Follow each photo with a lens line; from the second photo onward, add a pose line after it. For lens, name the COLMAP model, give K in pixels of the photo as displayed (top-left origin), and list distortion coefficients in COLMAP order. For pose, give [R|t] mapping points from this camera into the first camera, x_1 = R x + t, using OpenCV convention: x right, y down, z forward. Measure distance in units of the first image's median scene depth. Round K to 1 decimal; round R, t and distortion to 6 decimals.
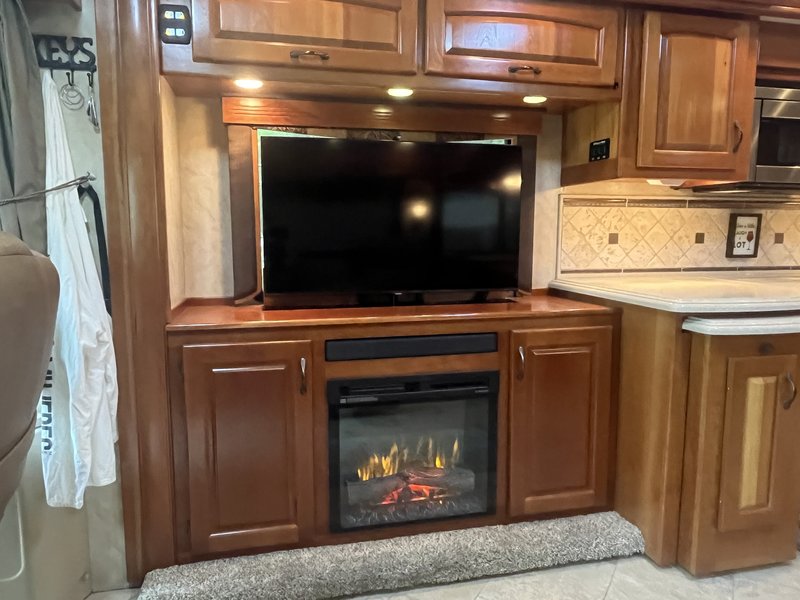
lens RADIAL K [[571.3, 0, 397.6], [0, 571.3, 301.7], [0, 0, 1]] dist [0.004821, -0.001047]
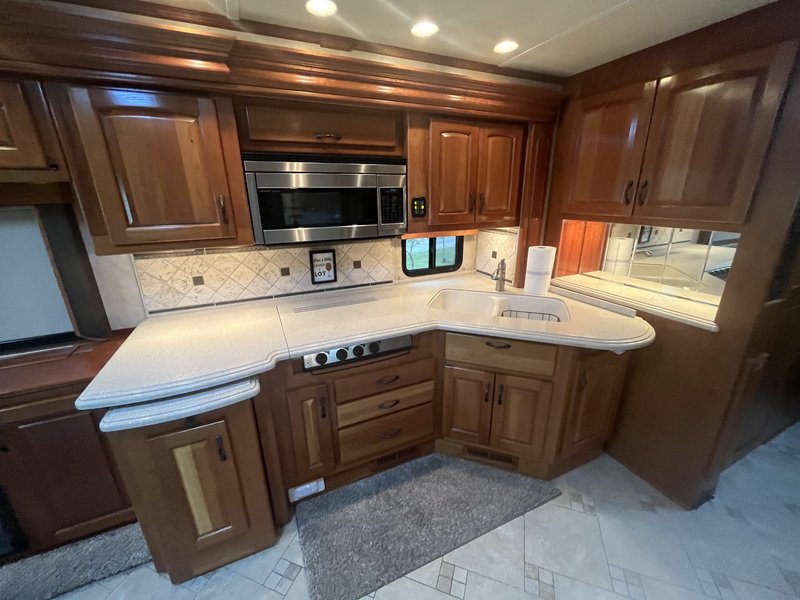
lens RADIAL K [[323.7, 0, 401.5], [0, 323.7, 300.2], [0, 0, 1]] dist [0.001382, 0.000345]
pose [[0.981045, -0.073547, 0.179279, 0.668527], [0.037861, 0.980094, 0.194892, -0.185872], [-0.190044, -0.184411, 0.964301, 0.236681]]
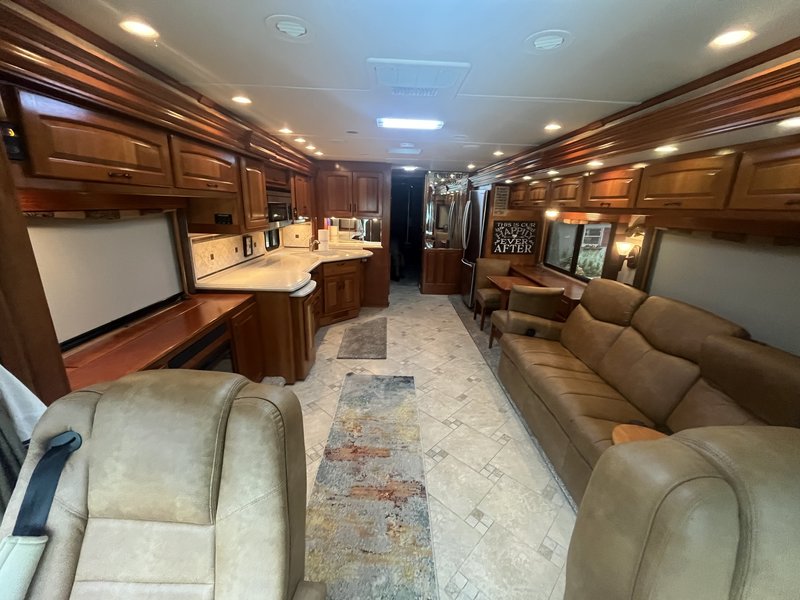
lens RADIAL K [[323.7, 0, 397.5], [0, 323.7, 297.6], [0, 0, 1]] dist [0.001382, 0.000345]
pose [[0.224278, -0.261128, 0.938889, -0.551976], [0.091461, 0.964820, 0.246492, -0.188653], [-0.970224, 0.030589, 0.240271, 0.118952]]
